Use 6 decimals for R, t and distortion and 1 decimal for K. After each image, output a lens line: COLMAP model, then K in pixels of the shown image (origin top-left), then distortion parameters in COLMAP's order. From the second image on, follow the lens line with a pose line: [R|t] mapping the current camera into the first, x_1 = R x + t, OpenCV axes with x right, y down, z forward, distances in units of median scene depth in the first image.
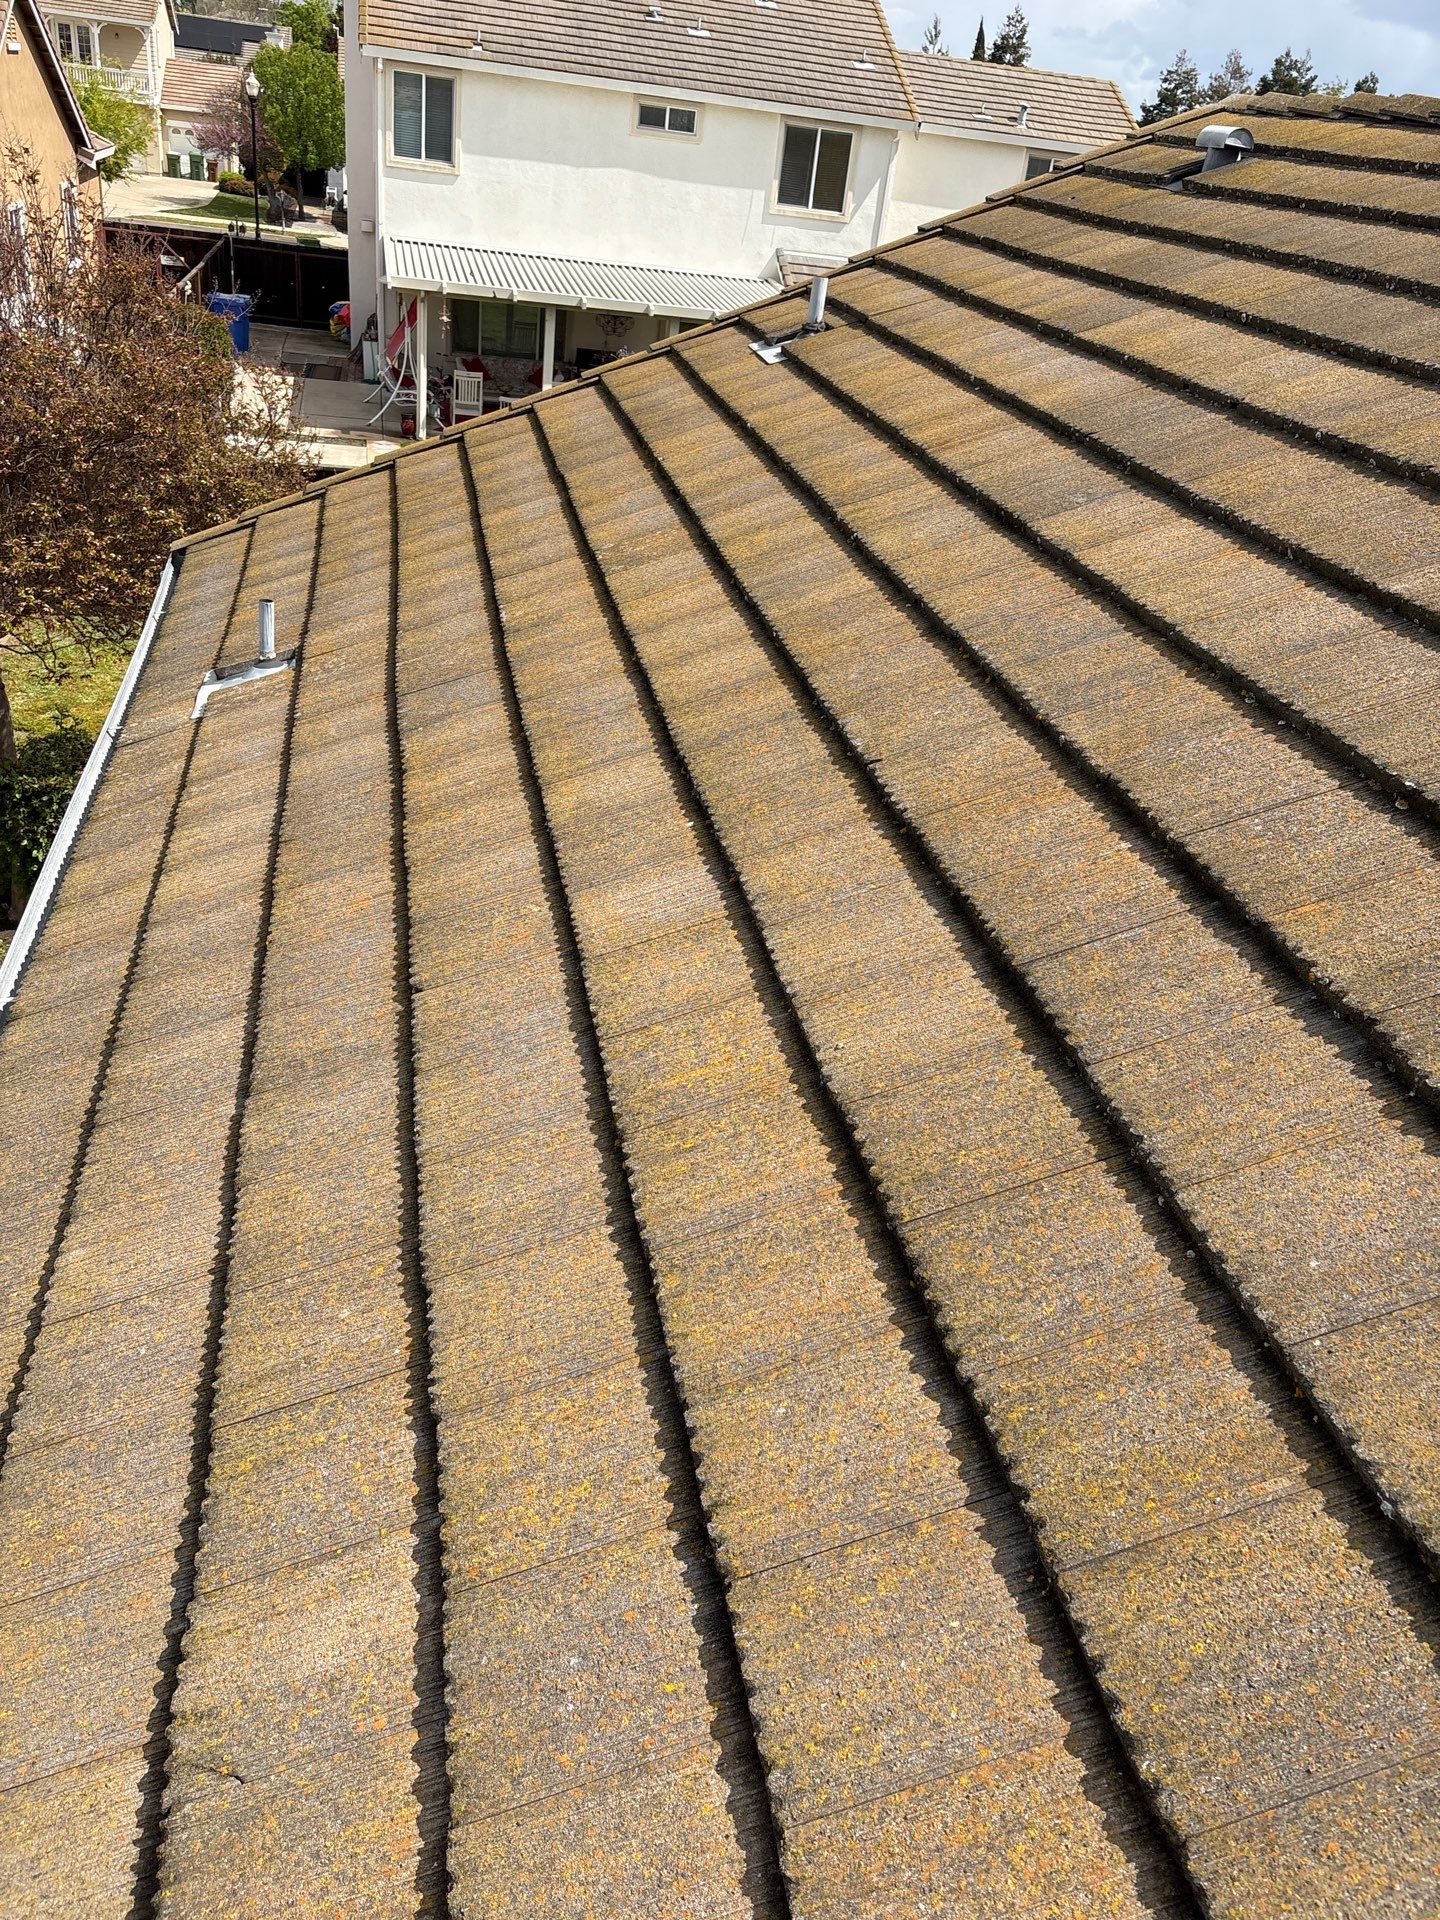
lens RADIAL K [[1427.6, 0, 727.2], [0, 1427.6, 975.1], [0, 0, 1]] dist [0.058563, -0.073249]
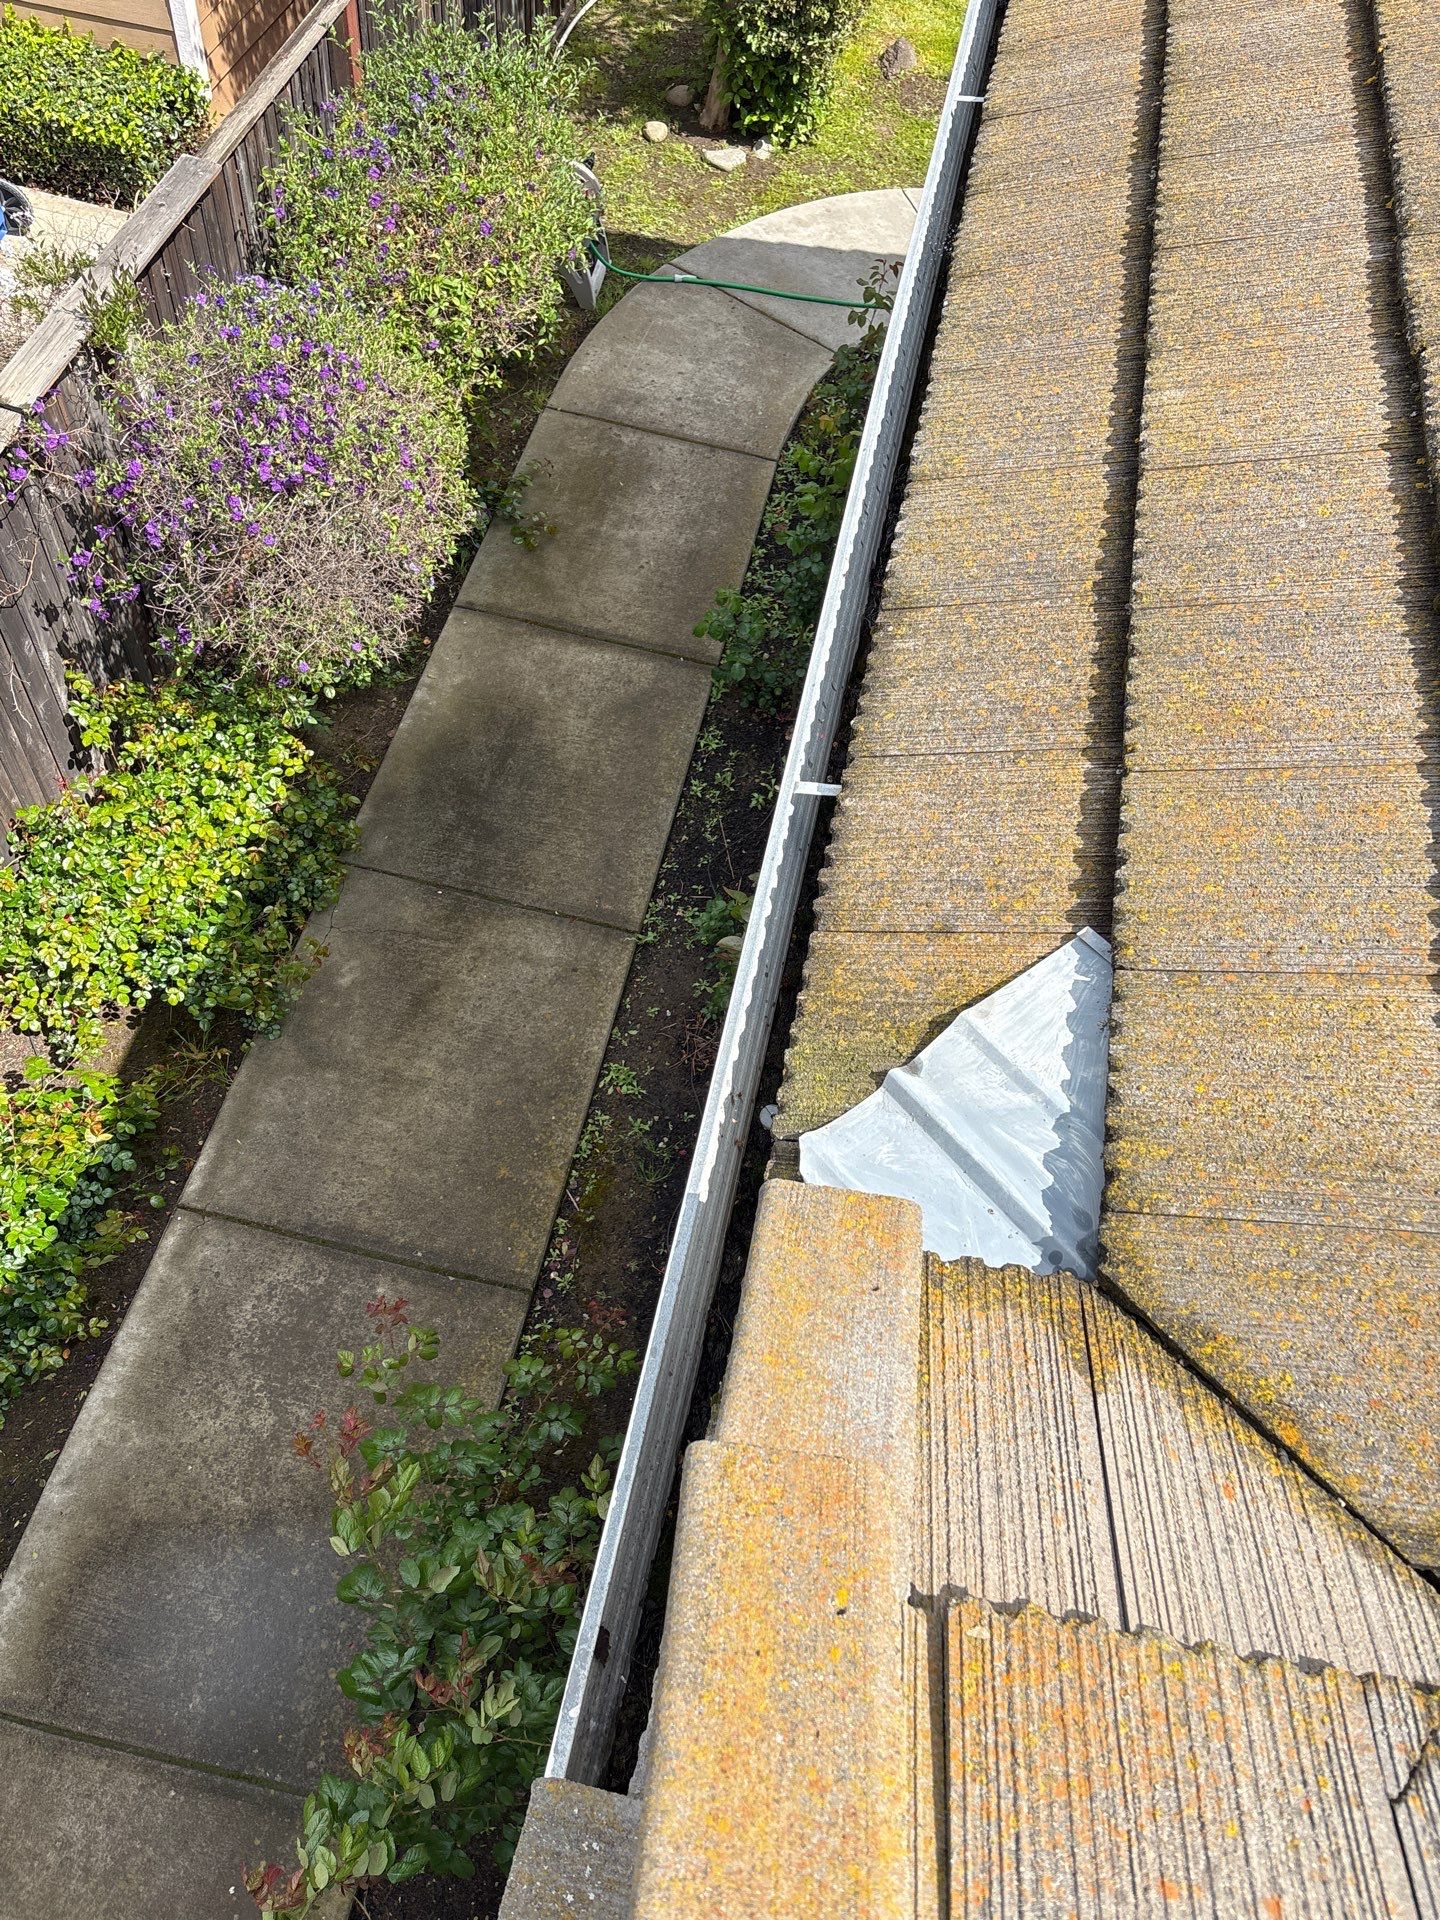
lens RADIAL K [[1427.6, 0, 709.5], [0, 1427.6, 961.3], [0, 0, 1]] dist [0.058563, -0.073249]
pose [[0.914377, 0.315361, -0.253892, -0.272632], [-0.189011, 0.887082, 0.421141, 0.130297], [0.358035, -0.337093, 0.870735, 0.086341]]
